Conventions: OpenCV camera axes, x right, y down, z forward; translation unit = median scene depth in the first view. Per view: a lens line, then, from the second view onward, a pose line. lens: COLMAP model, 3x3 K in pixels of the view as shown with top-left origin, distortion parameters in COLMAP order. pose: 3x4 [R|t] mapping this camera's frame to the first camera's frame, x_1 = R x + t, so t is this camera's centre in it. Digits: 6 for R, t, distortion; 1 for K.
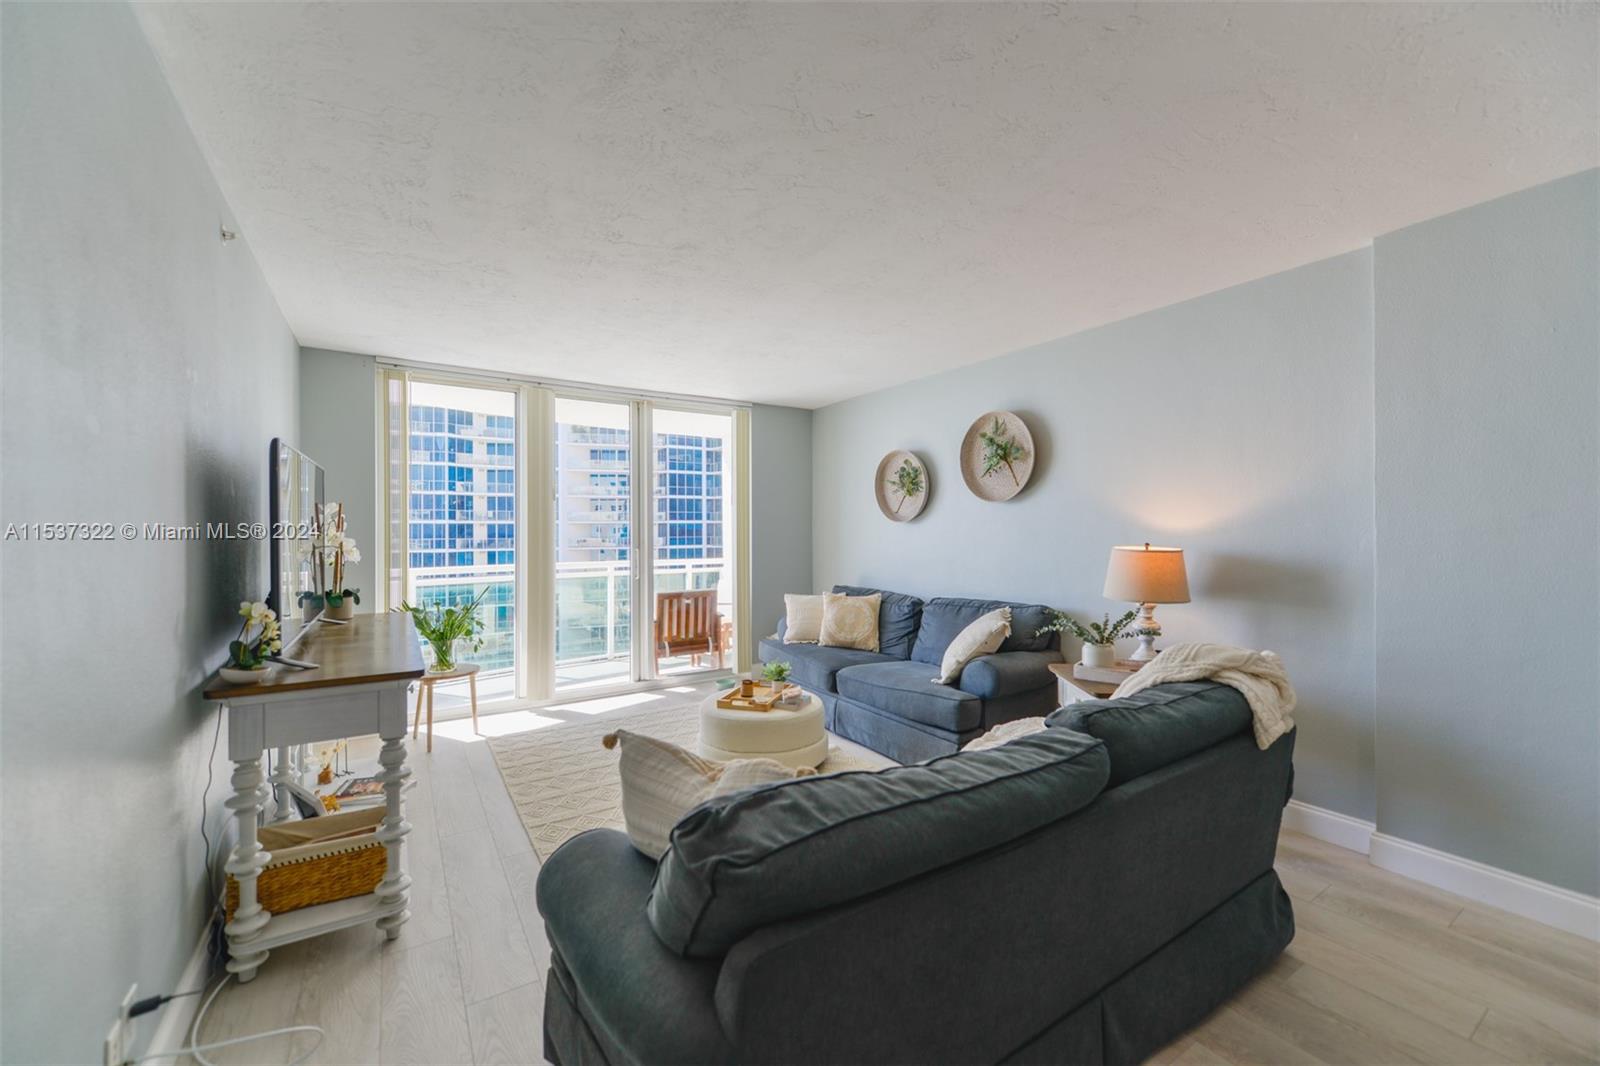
lens RADIAL K [[631.0, 0, 804.1], [0, 631.0, 532.2], [0, 0, 1]] dist [0.003043, -0.000158]
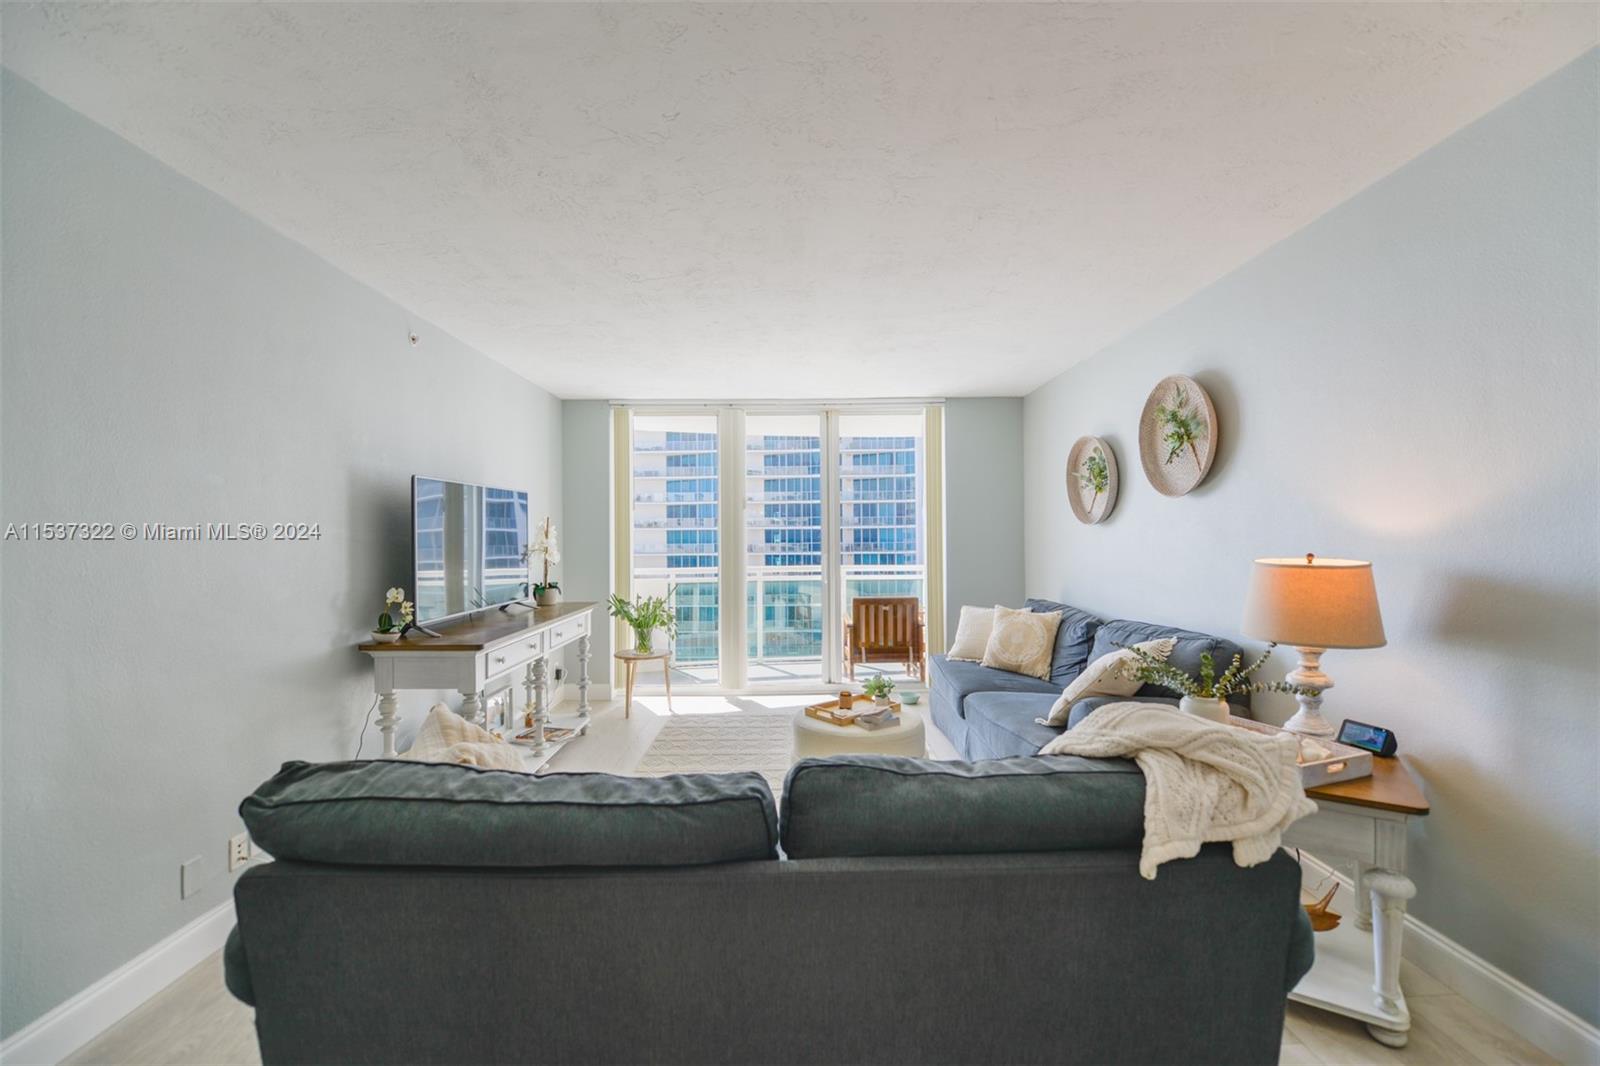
lens RADIAL K [[649.2, 0, 800.0], [0, 649.2, 533.0], [0, 0, 1]] dist [-0.009359, 0.000462]
pose [[0.843508, -0.007064, -0.537069, 0.291452], [0.004720, 0.999972, -0.005739, -0.001979], [0.537095, 0.002306, 0.843519, 0.094839]]
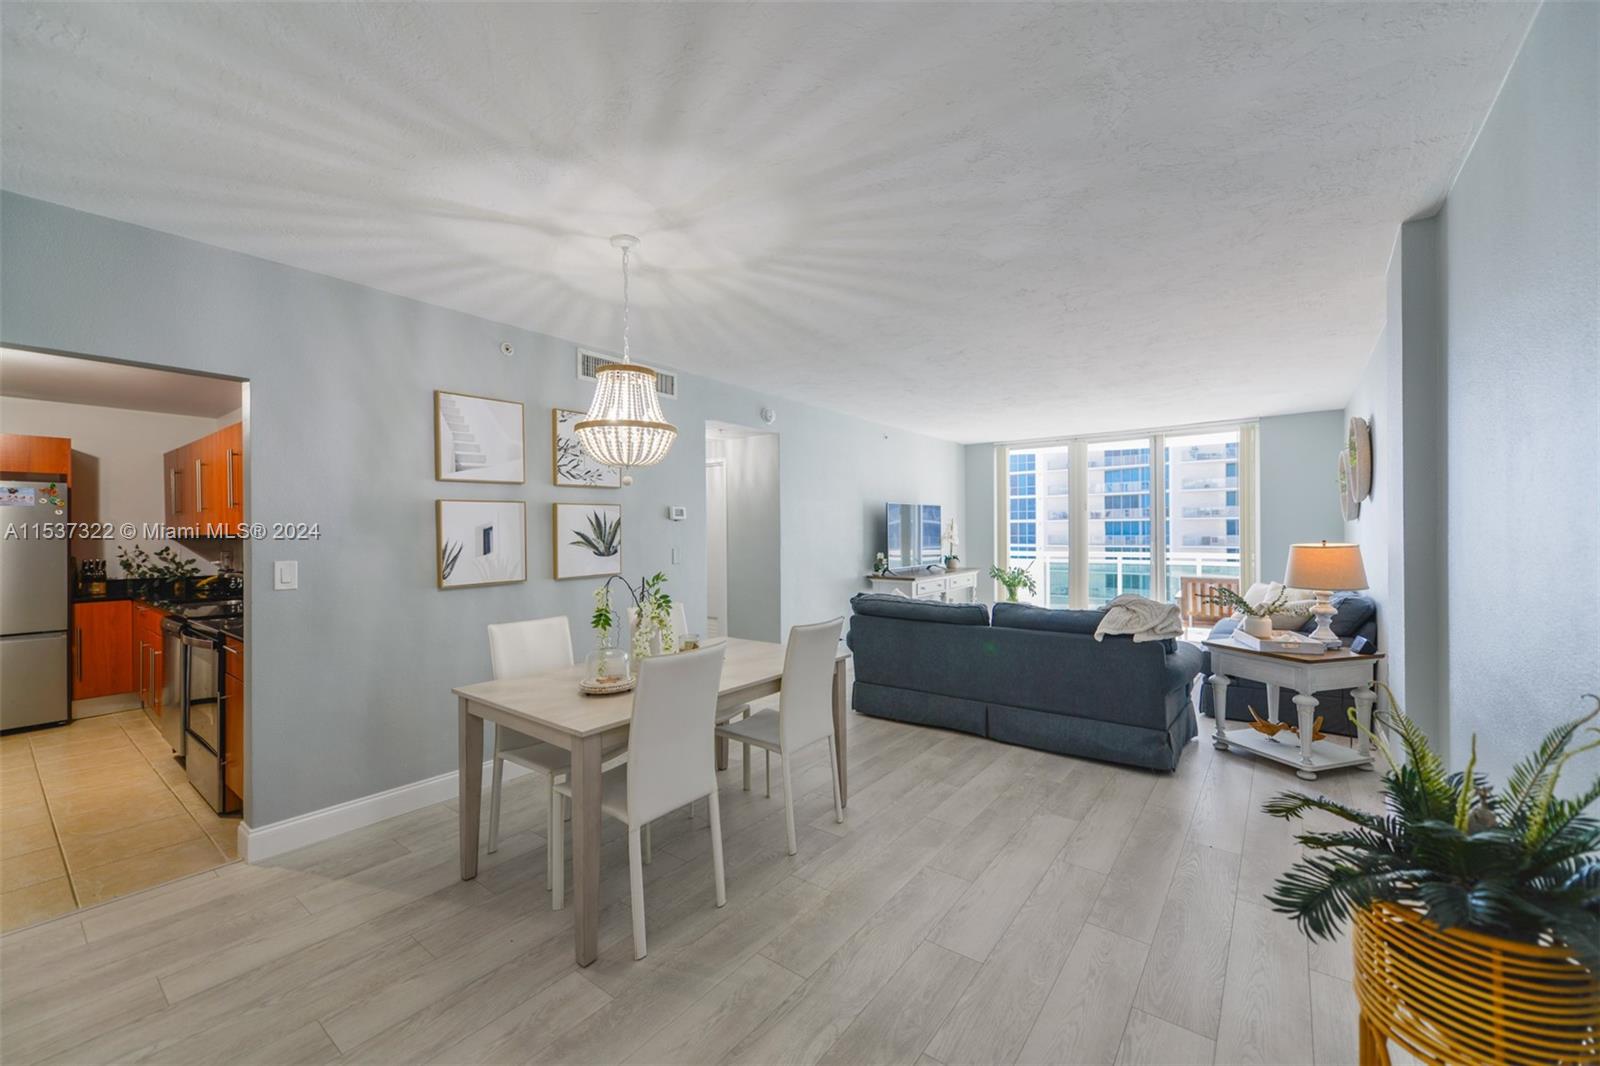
lens RADIAL K [[631.0, 0, 804.1], [0, 631.0, 532.2], [0, 0, 1]] dist [0.003043, -0.000158]
pose [[0.338524, 0.001786, -0.940956, 0.845899], [0.004826, 0.999982, 0.003634, -0.004457], [0.940946, -0.005771, 0.338509, -0.200140]]
